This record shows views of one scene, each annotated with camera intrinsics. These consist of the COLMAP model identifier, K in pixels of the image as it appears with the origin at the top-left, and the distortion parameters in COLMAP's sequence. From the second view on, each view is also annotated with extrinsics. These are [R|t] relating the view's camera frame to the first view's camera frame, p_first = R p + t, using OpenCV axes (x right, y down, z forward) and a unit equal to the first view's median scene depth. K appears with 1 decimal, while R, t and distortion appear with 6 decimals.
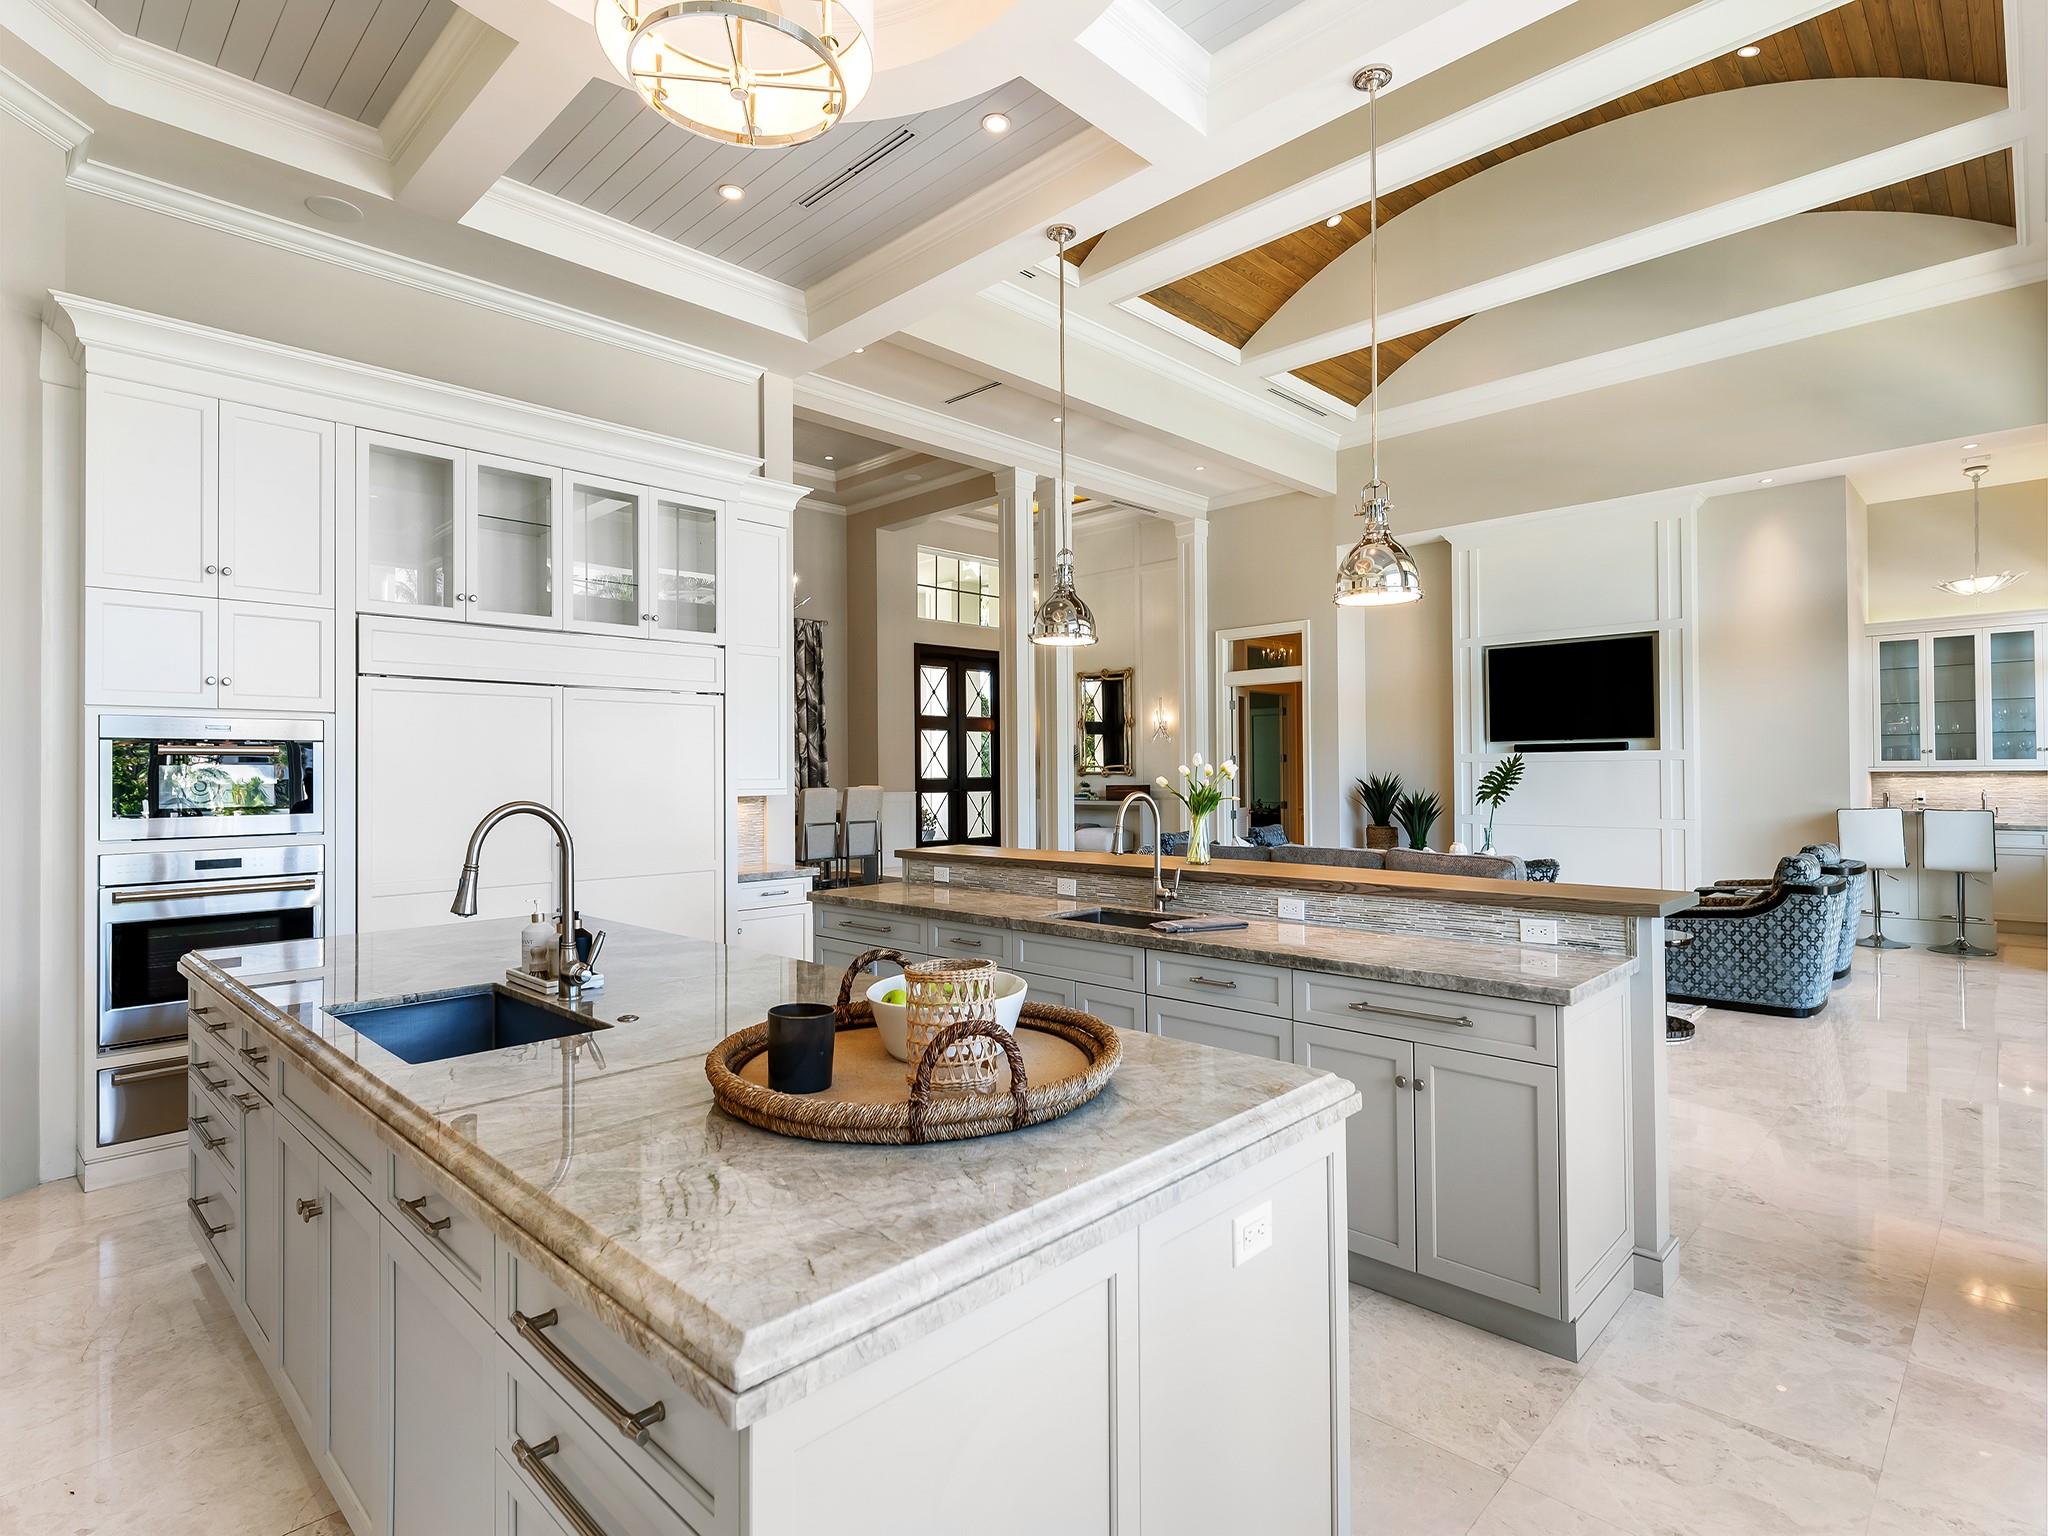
lens RADIAL K [[1049.5, 0, 1015.6], [0, 1049.5, 761.4], [0, 0, 1]] dist [-0.000256, -0.000432]
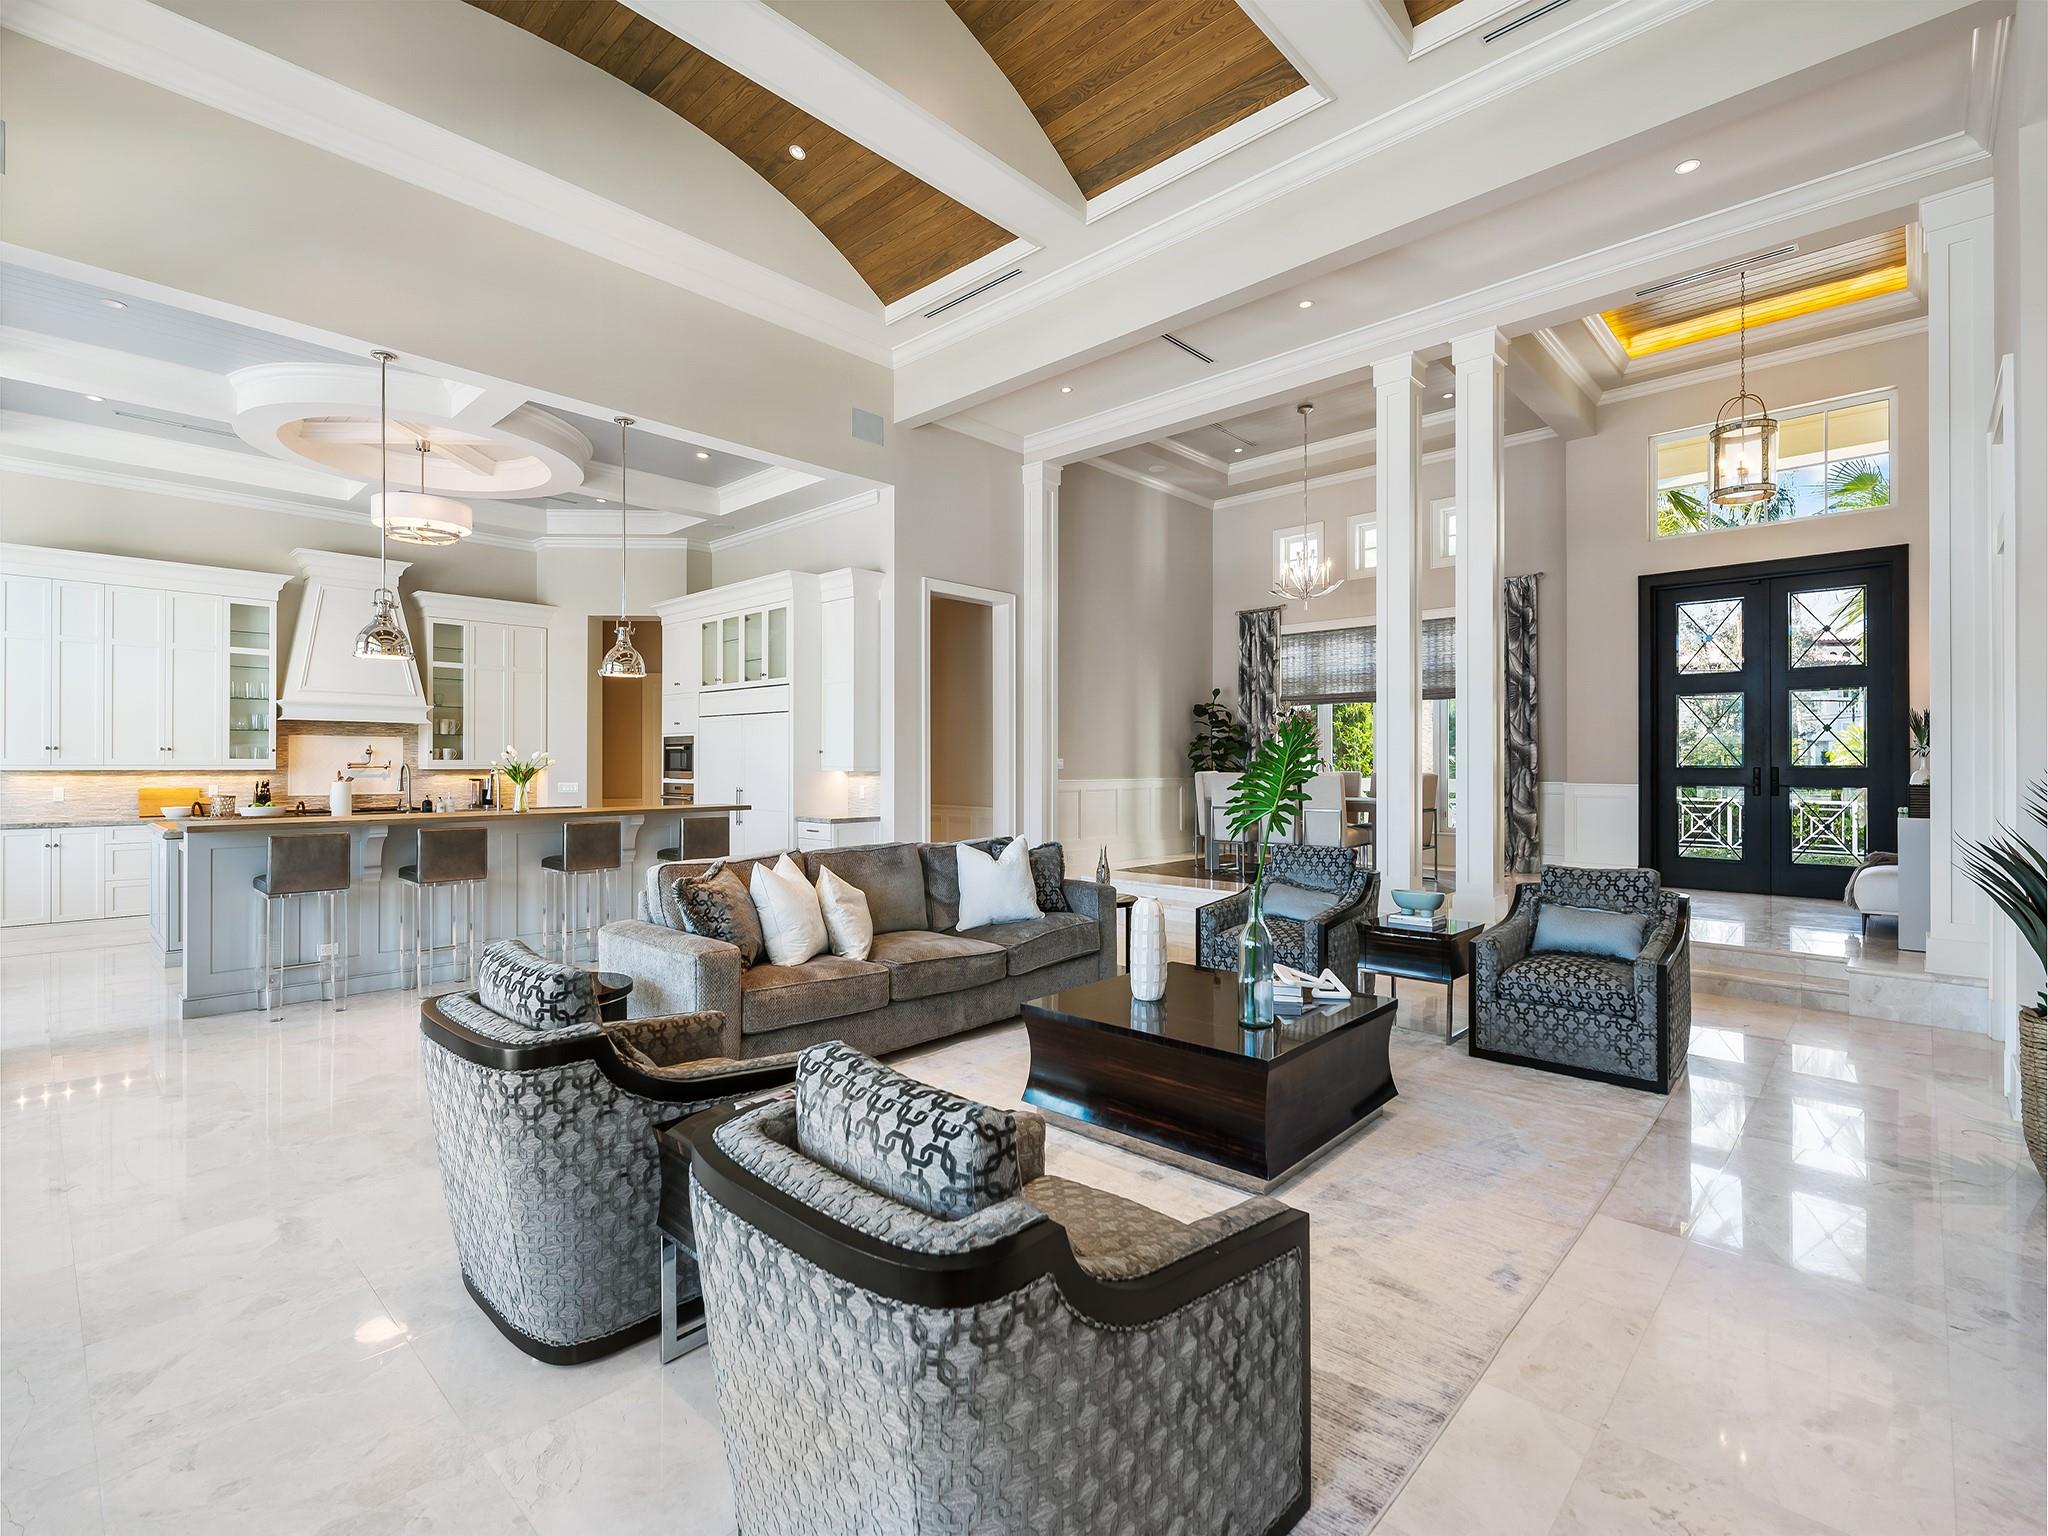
lens RADIAL K [[947.8, 0, 1030.9], [0, 947.8, 763.1], [0, 0, 1]] dist [0.002393, 0.000047]
pose [[0.027515, 0.008968, -0.999581, 0.770386], [0.009636, 0.999911, 0.009236, 0.006311], [0.999575, -0.009886, 0.027426, 0.804412]]
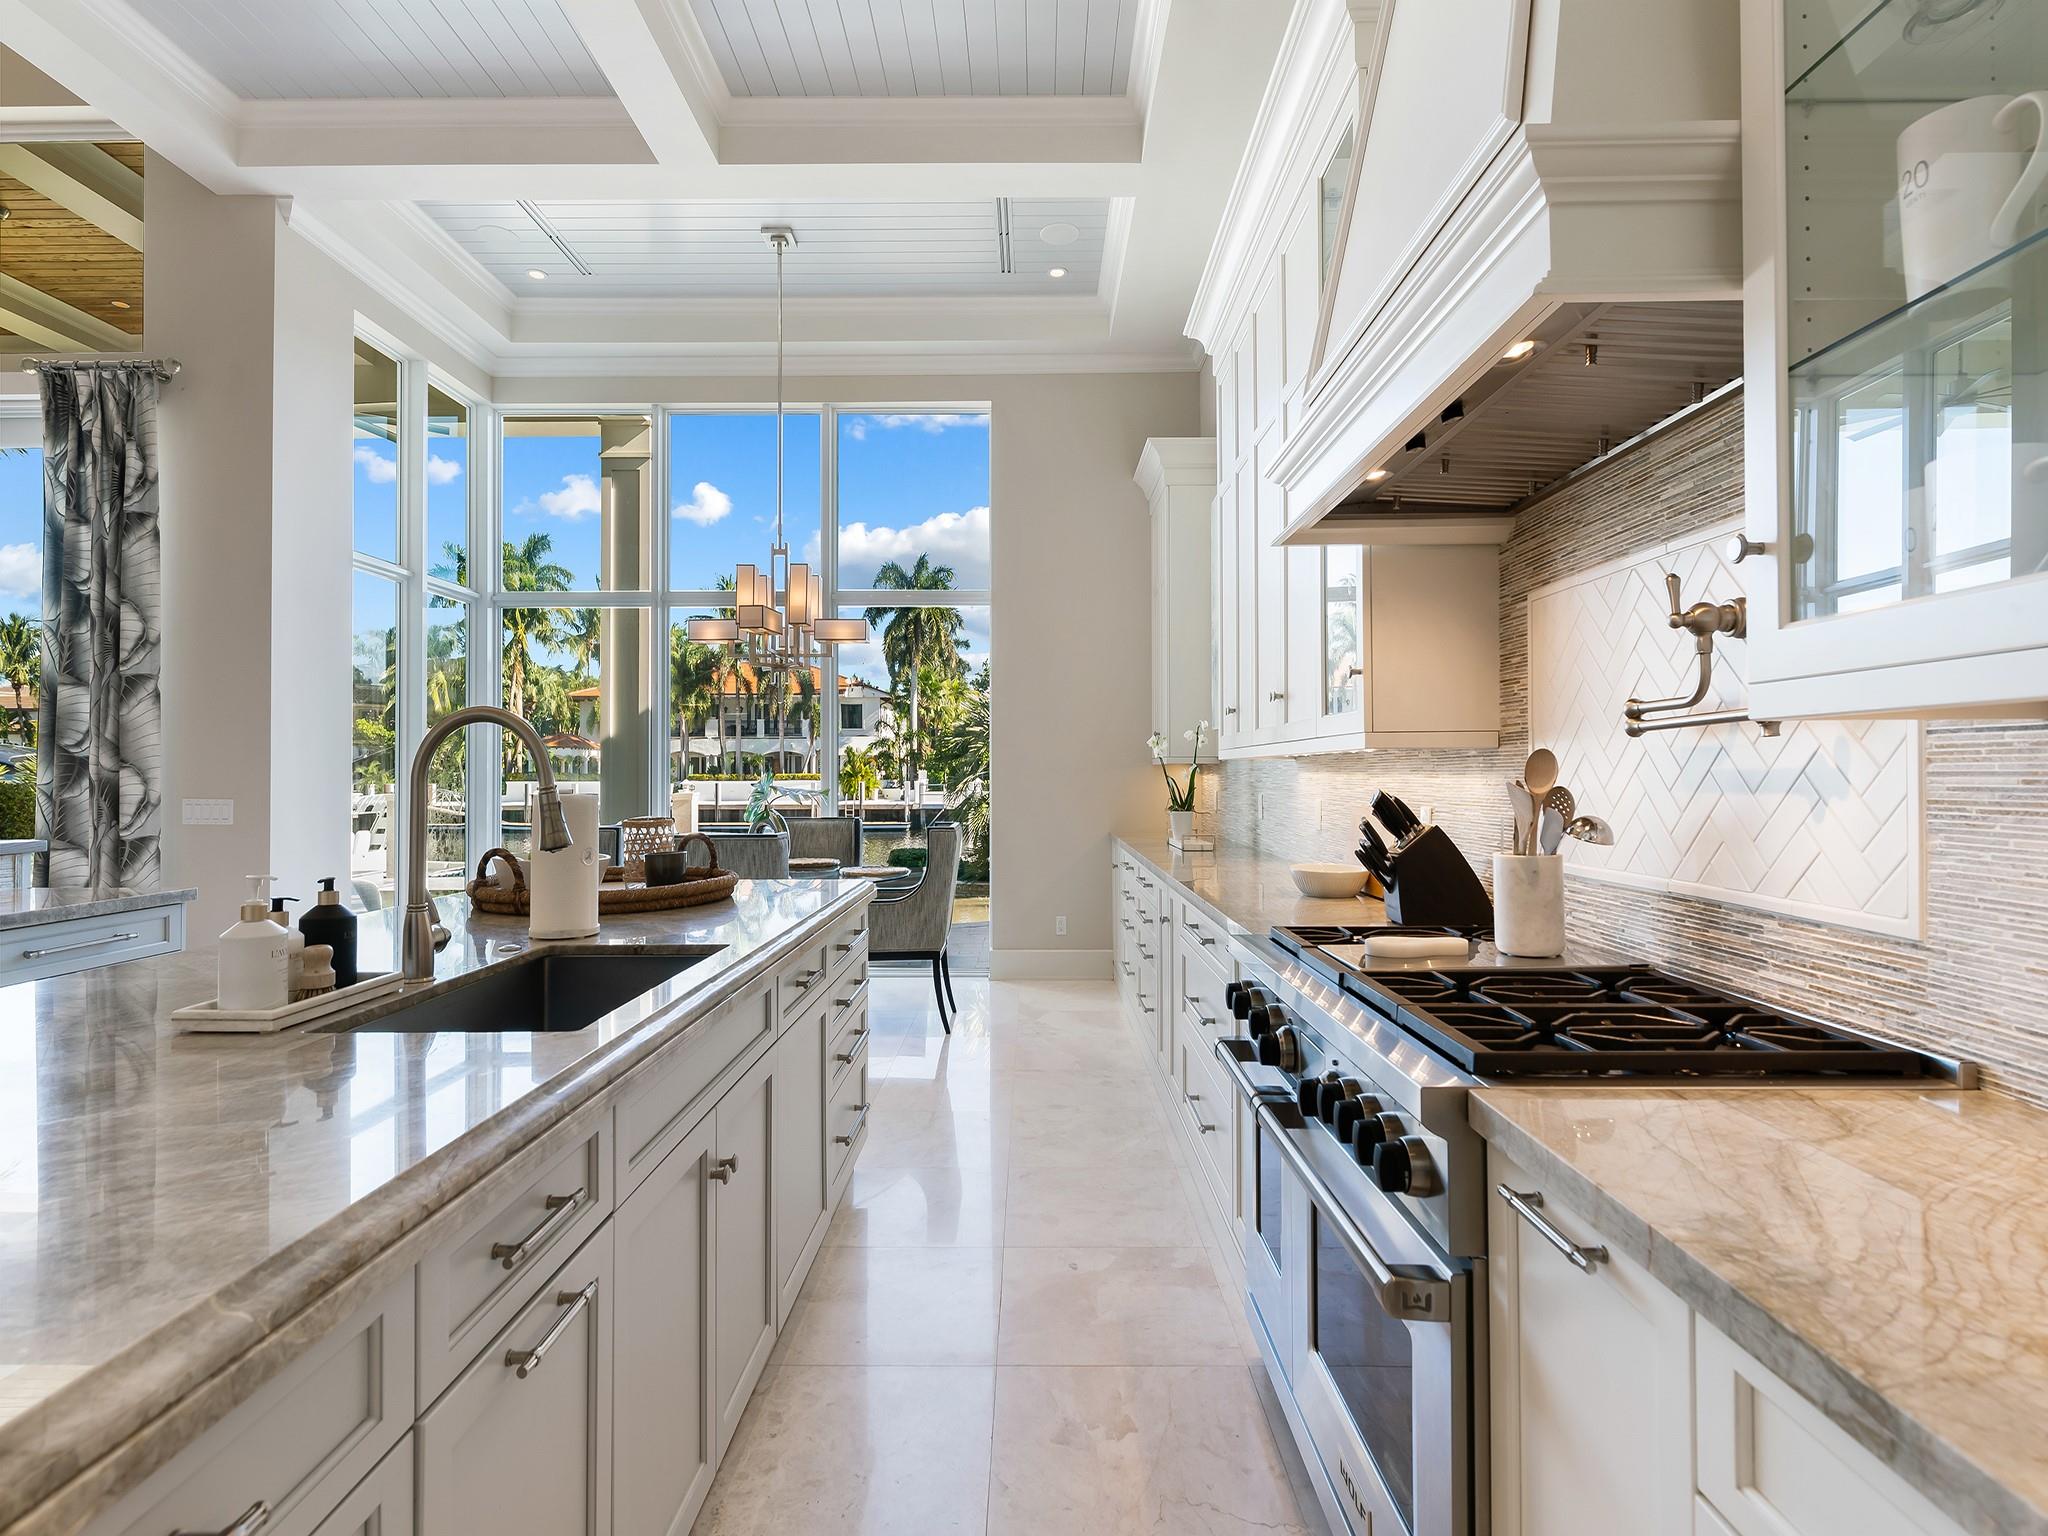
lens RADIAL K [[995.5, 0, 1029.8], [0, 995.5, 758.6], [0, 0, 1]] dist [0.001284, -0.000354]
pose [[-0.700243, 0.023940, 0.713503, -0.311398], [0.001670, 0.999490, -0.031897, 0.024494], [-0.713903, -0.021144, -0.699925, 0.306176]]
